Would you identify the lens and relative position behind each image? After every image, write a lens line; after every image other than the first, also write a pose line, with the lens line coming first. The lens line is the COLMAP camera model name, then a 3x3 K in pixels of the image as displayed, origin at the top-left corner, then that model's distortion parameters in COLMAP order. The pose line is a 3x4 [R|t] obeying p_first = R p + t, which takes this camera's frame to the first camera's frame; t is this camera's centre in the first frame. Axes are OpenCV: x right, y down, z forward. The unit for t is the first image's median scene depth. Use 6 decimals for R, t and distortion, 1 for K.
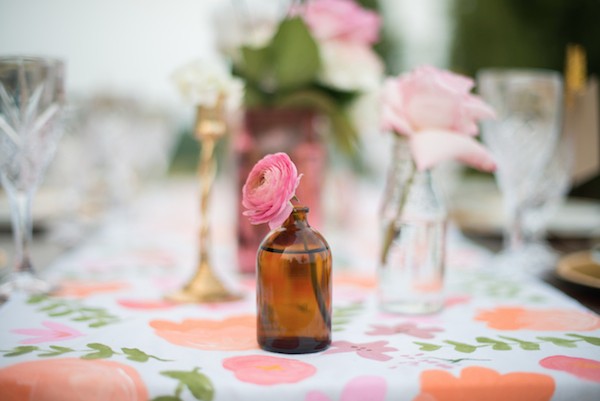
lens RADIAL K [[888.2, 0, 299.3], [0, 888.2, 200.8], [0, 0, 1]] dist [-0.247576, 0.000000]
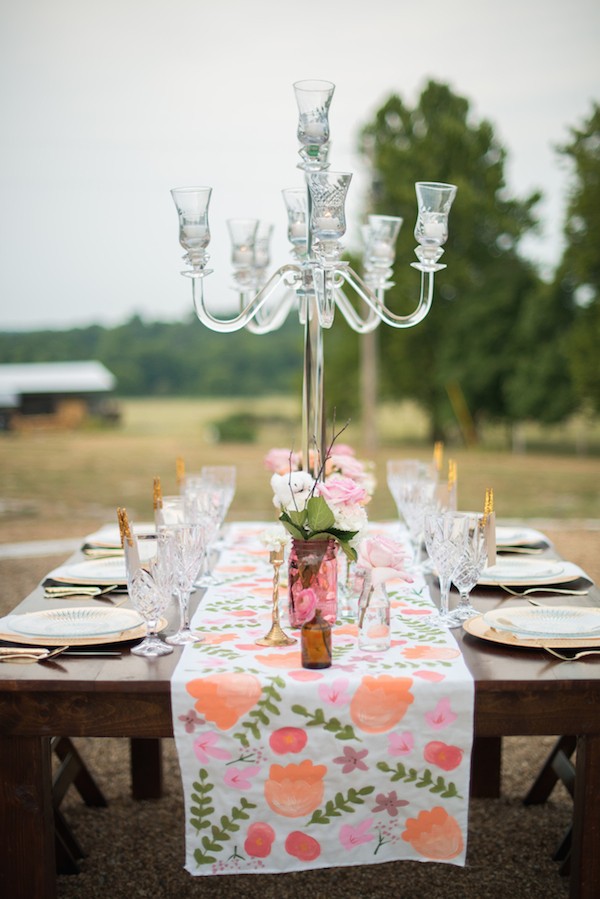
lens RADIAL K [[1330.8, 0, 300.4], [0, 1330.8, 449.2], [0, 0, 1]] dist [-0.247576, 0.000000]
pose [[0.998449, -0.016240, -0.053251, 0.143576], [0.016978, 0.999766, 0.013435, -0.451977], [0.053021, -0.014319, 0.998491, -2.460068]]
